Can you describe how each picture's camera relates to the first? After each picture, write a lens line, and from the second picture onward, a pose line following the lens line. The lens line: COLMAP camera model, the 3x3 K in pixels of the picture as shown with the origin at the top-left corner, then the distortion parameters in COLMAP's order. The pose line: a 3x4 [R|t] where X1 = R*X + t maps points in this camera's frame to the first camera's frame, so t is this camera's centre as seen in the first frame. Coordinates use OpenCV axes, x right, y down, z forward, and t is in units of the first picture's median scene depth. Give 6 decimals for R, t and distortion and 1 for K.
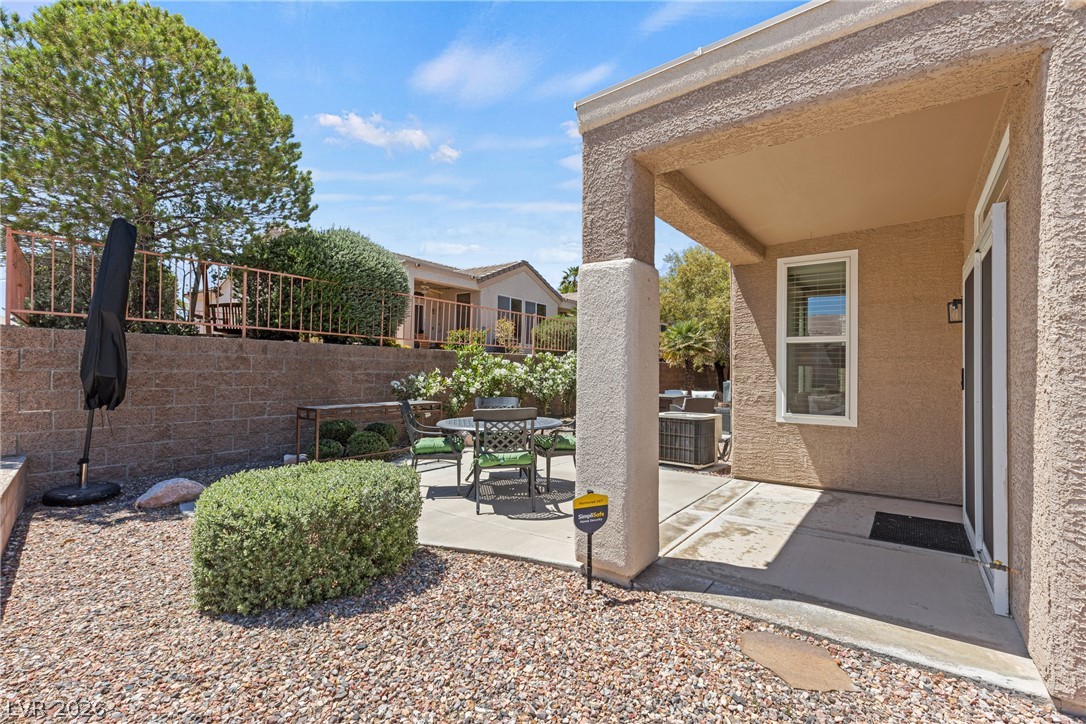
lens RADIAL K [[488.5, 0, 544.6], [0, 488.5, 362.9], [0, 0, 1]] dist [0.004615, -0.000031]
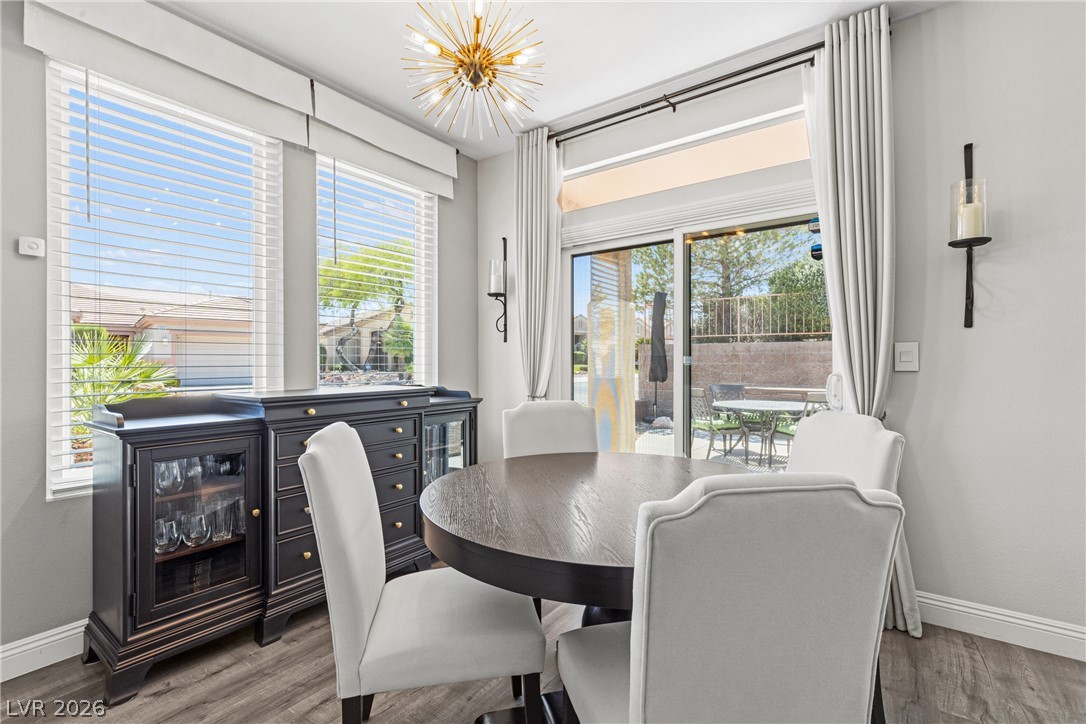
lens RADIAL K [[488.5, 0, 544.6], [0, 488.5, 362.9], [0, 0, 1]] dist [0.004615, -0.000031]
pose [[-0.010608, -0.011394, -0.999879, 0.979447], [0.019114, 0.999750, -0.011595, 0.022472], [0.999761, -0.019234, -0.010387, 0.406076]]
